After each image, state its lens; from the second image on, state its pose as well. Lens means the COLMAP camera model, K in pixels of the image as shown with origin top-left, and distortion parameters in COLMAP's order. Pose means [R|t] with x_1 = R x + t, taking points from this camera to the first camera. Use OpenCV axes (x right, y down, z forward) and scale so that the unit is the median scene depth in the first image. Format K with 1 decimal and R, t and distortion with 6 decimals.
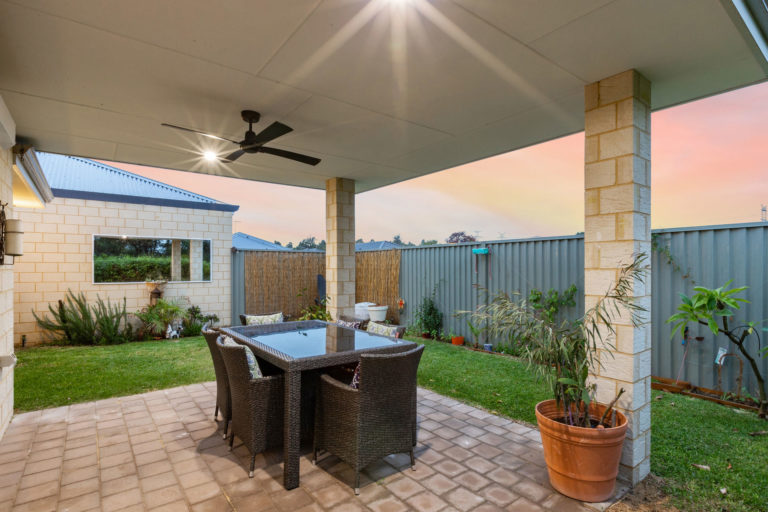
lens RADIAL K [[397.7, 0, 397.6], [0, 397.7, 274.1], [0, 0, 1]] dist [-0.014718, 0.000453]
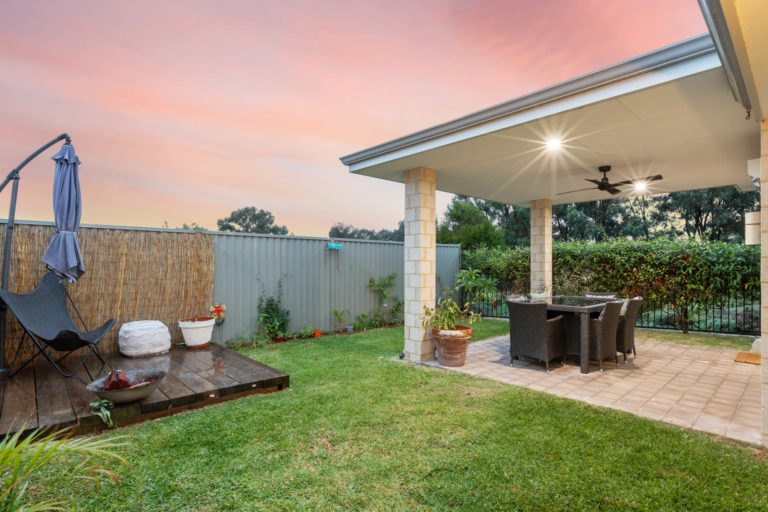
lens RADIAL K [[398.3, 0, 381.6], [0, 398.3, 262.6], [0, 0, 1]] dist [0.022972, -0.000147]
pose [[-0.096037, 0.009239, 0.995335, -0.806040], [0.007872, 0.999933, -0.008522, -0.003909], [-0.995347, 0.007016, -0.096103, 0.857400]]
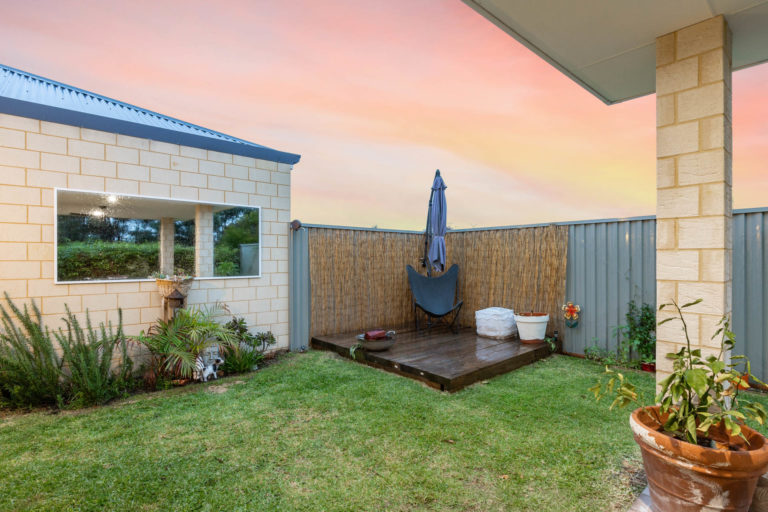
lens RADIAL K [[398.3, 0, 381.6], [0, 398.3, 262.6], [0, 0, 1]] dist [0.022972, -0.000147]
pose [[0.999332, -0.003670, 0.036359, -0.341119], [0.003854, 0.999980, -0.005003, 0.000850], [-0.036339, 0.005140, 0.999326, 0.424558]]
